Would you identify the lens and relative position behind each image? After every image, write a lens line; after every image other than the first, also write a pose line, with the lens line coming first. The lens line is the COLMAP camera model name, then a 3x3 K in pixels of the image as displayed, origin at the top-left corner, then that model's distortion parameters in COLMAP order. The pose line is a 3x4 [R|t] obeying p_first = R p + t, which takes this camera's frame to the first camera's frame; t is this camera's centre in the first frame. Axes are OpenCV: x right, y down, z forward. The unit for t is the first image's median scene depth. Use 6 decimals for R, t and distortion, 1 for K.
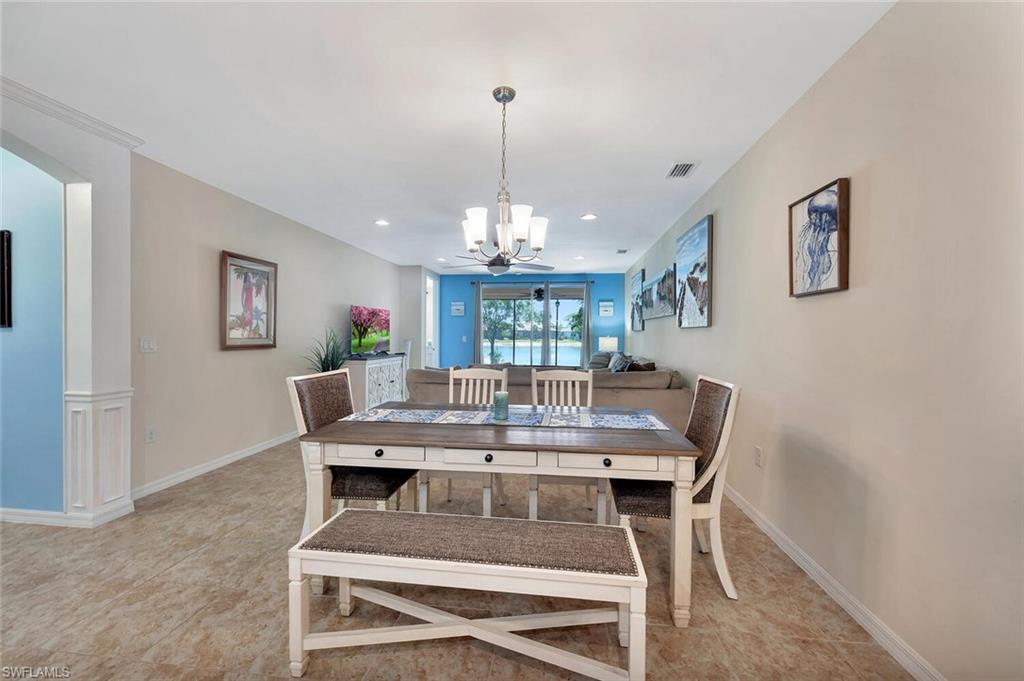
lens RADIAL K [[415.4, 0, 516.9], [0, 415.4, 335.8], [0, 0, 1]] dist [-0.001589, -0.001088]
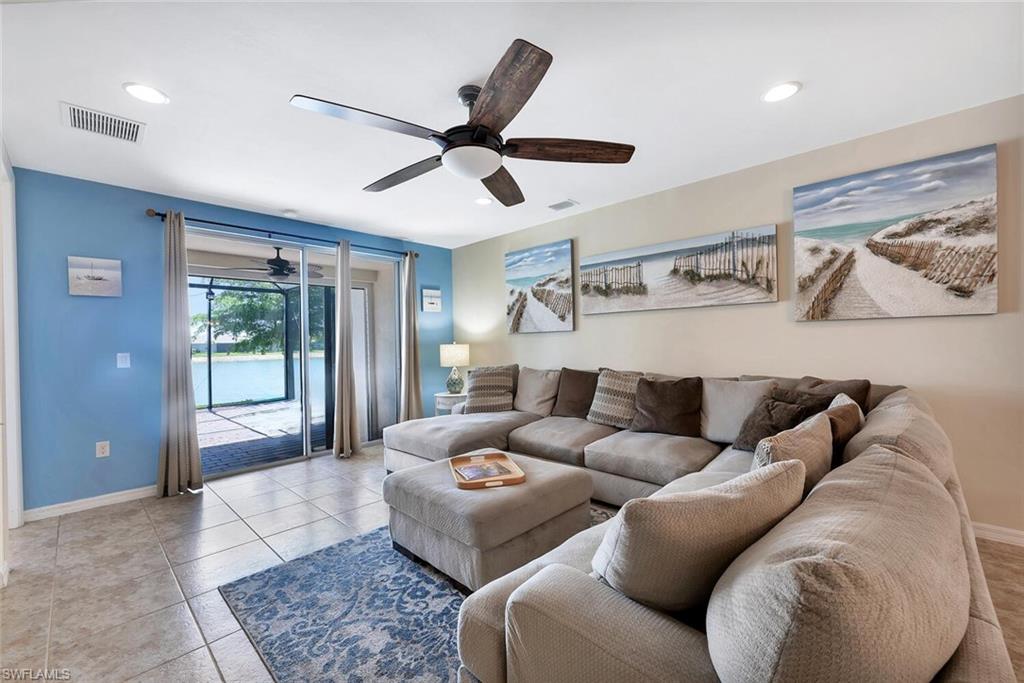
lens RADIAL K [[415.4, 0, 503.8], [0, 415.4, 335.0], [0, 0, 1]] dist [-0.001589, -0.001088]
pose [[0.613117, -0.008085, 0.789951, -0.511278], [0.027035, 0.999577, -0.010753, -0.003253], [-0.789530, 0.027949, 0.613076, 1.156276]]
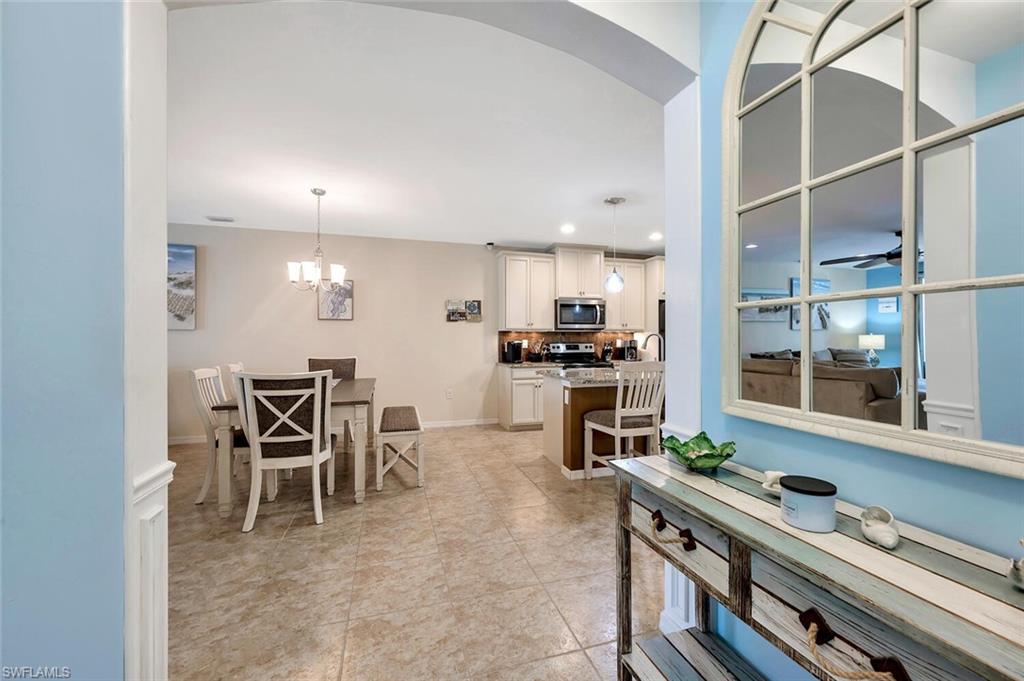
lens RADIAL K [[415.4, 0, 514.1], [0, 415.4, 336.6], [0, 0, 1]] dist [-0.001589, -0.001088]
pose [[-0.405662, -0.005543, 0.914006, -1.110319], [-0.001542, 0.999984, 0.005380, -0.009260], [-0.914022, 0.000773, -0.405664, 0.573613]]
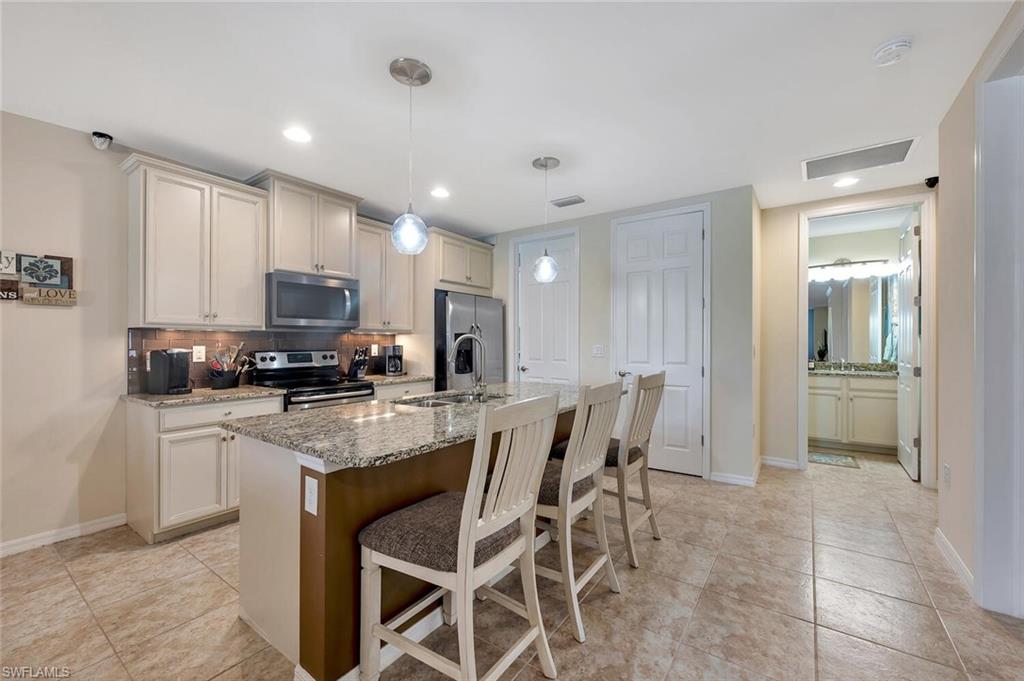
lens RADIAL K [[415.4, 0, 516.9], [0, 415.4, 338.8], [0, 0, 1]] dist [-0.001589, -0.001088]
pose [[-0.878624, -0.004283, 0.477494, -0.615970], [-0.006137, 0.999978, -0.002323, -0.004701], [-0.477474, -0.004971, -0.878632, 0.309685]]
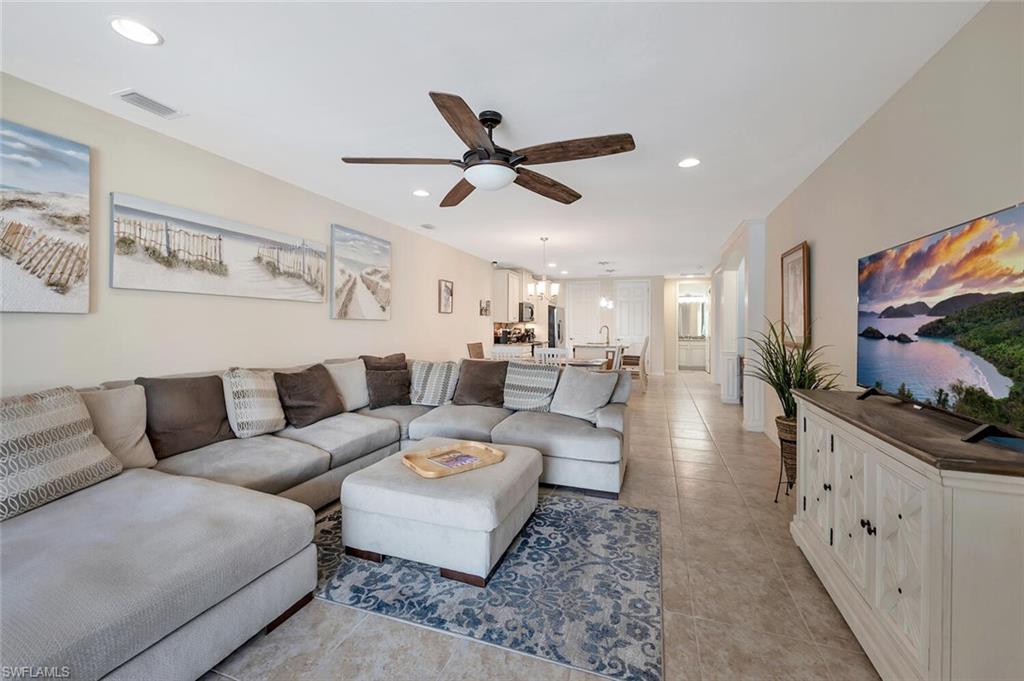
lens RADIAL K [[415.4, 0, 510.5], [0, 415.4, 336.6], [0, 0, 1]] dist [-0.001589, -0.001088]
pose [[-0.974181, -0.021703, 0.224721, -0.255089], [-0.015011, 0.999393, 0.031447, -0.017488], [-0.225268, 0.027262, -0.973915, 2.184088]]
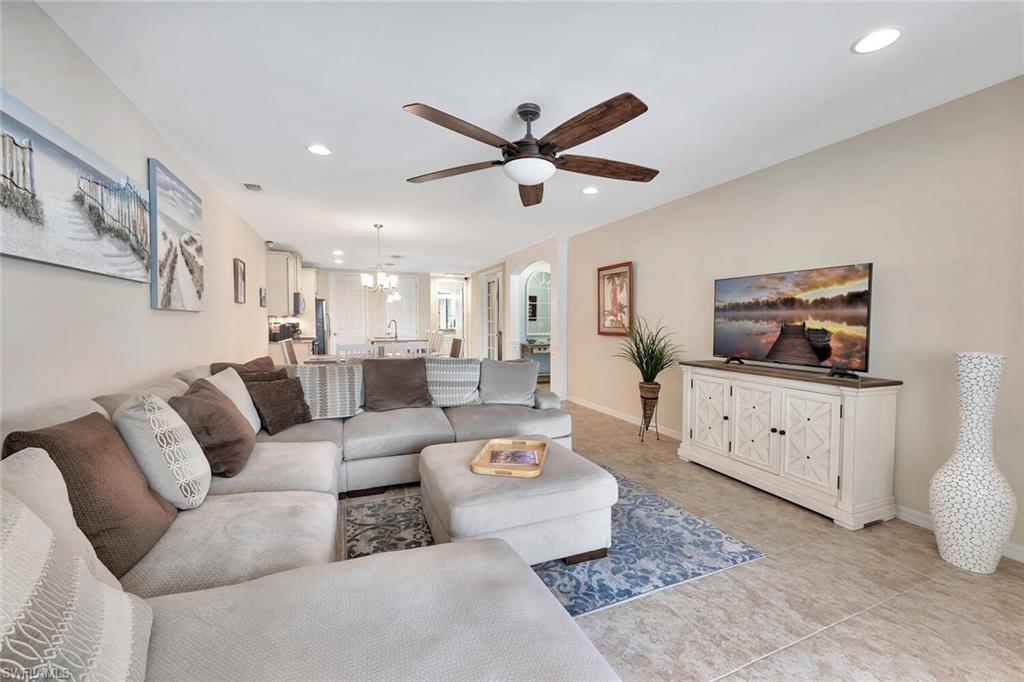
lens RADIAL K [[415.4, 0, 511.4], [0, 415.4, 336.2], [0, 0, 1]] dist [-0.001589, -0.001088]
pose [[-0.874516, 0.005185, -0.484969, 0.278031], [-0.012246, 0.999388, 0.032766, -0.006708], [0.484842, 0.034593, -0.873917, 2.119017]]
